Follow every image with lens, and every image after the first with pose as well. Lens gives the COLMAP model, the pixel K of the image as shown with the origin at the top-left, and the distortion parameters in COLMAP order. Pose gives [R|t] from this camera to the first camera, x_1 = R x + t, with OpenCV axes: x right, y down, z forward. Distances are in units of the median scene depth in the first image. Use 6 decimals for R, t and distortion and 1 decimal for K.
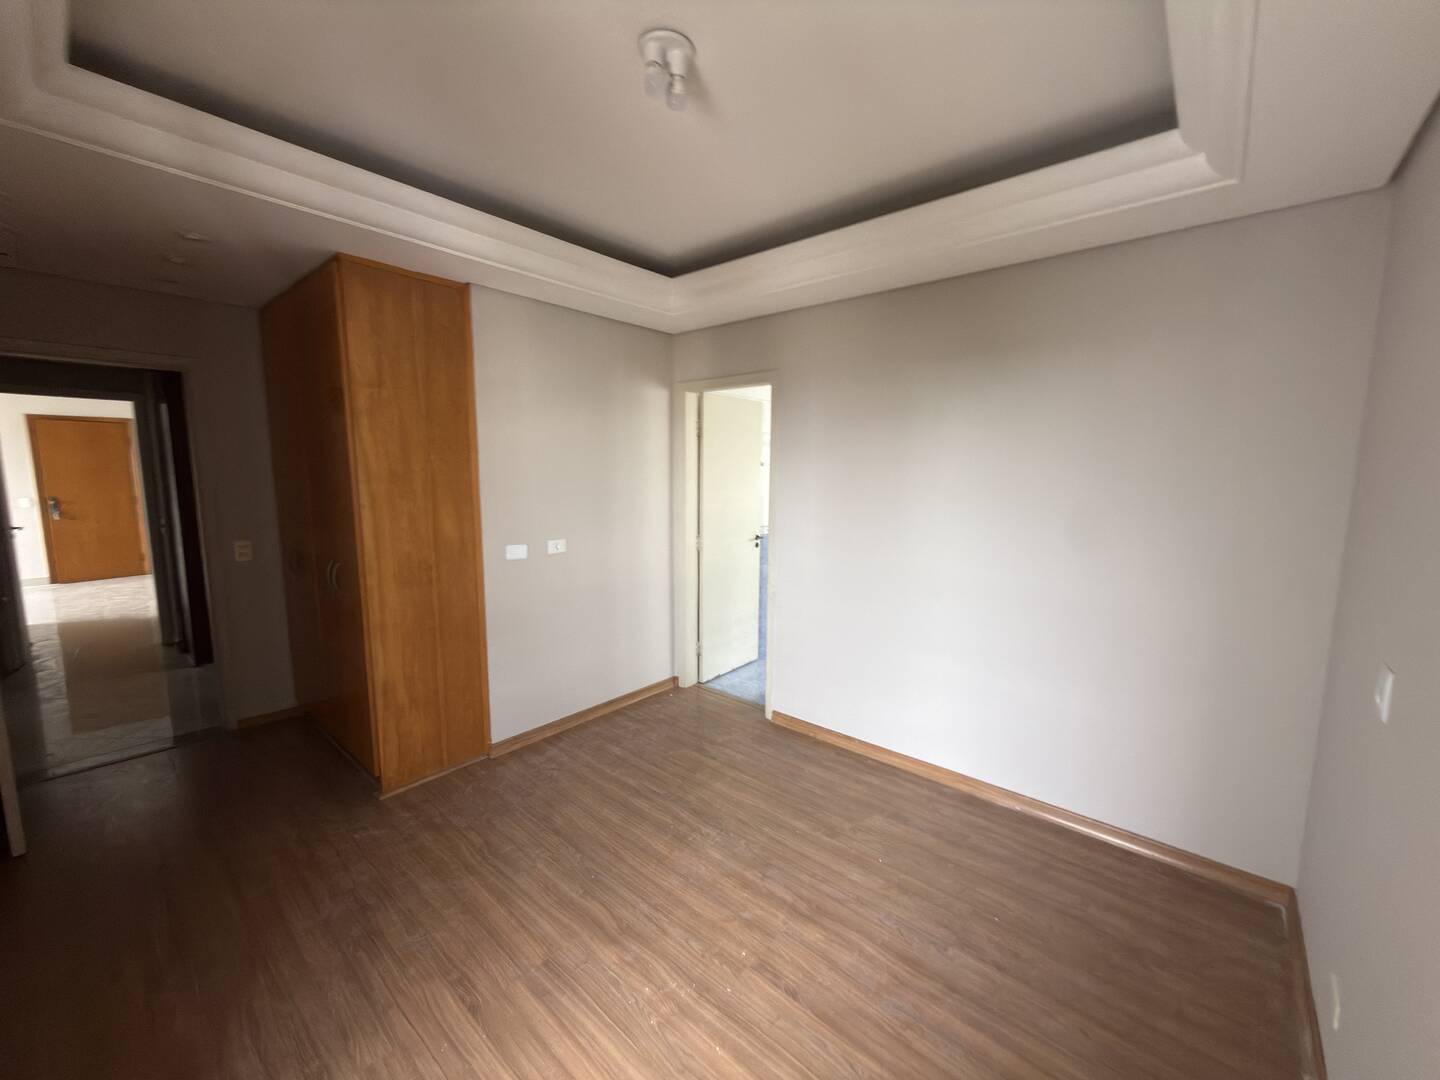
lens RADIAL K [[572.8, 0, 721.7], [0, 572.8, 543.8], [0, 0, 1]] dist [-0.000298, 0.000008]
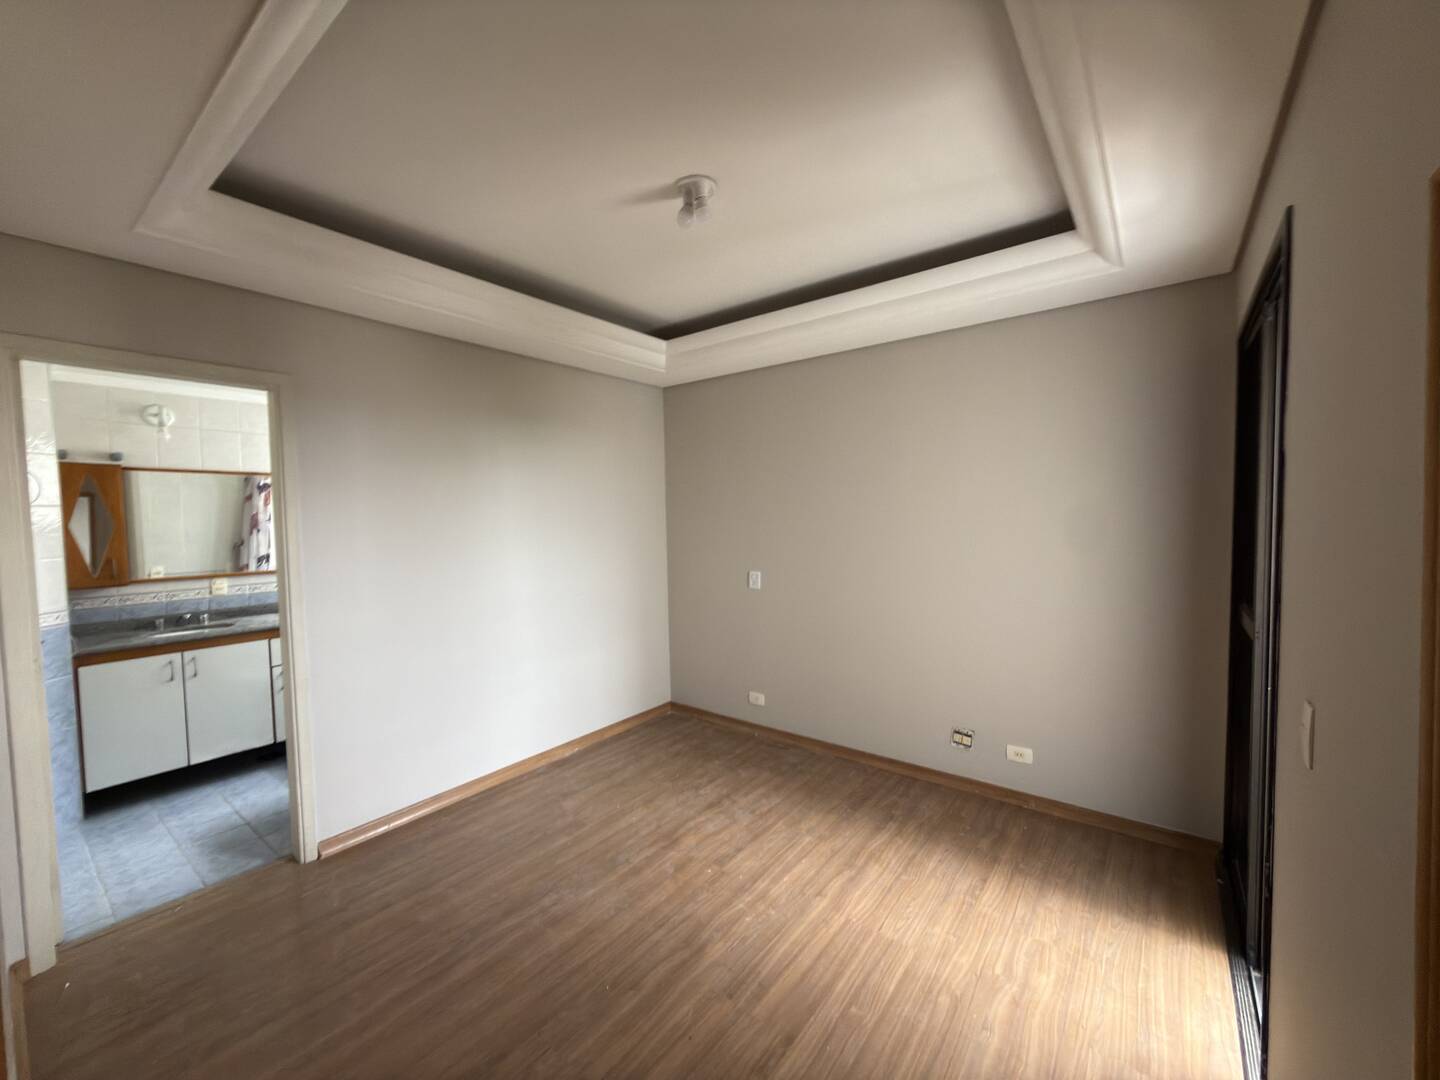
lens RADIAL K [[575.0, 0, 720.0], [0, 575.0, 540.0], [0, 0, 1]] dist [-0.002150, -0.000160]
pose [[-0.062787, -0.052118, 0.996665, -1.130772], [0.148484, 0.987034, 0.060968, -0.092082], [-0.986920, 0.151816, -0.054235, 0.864136]]
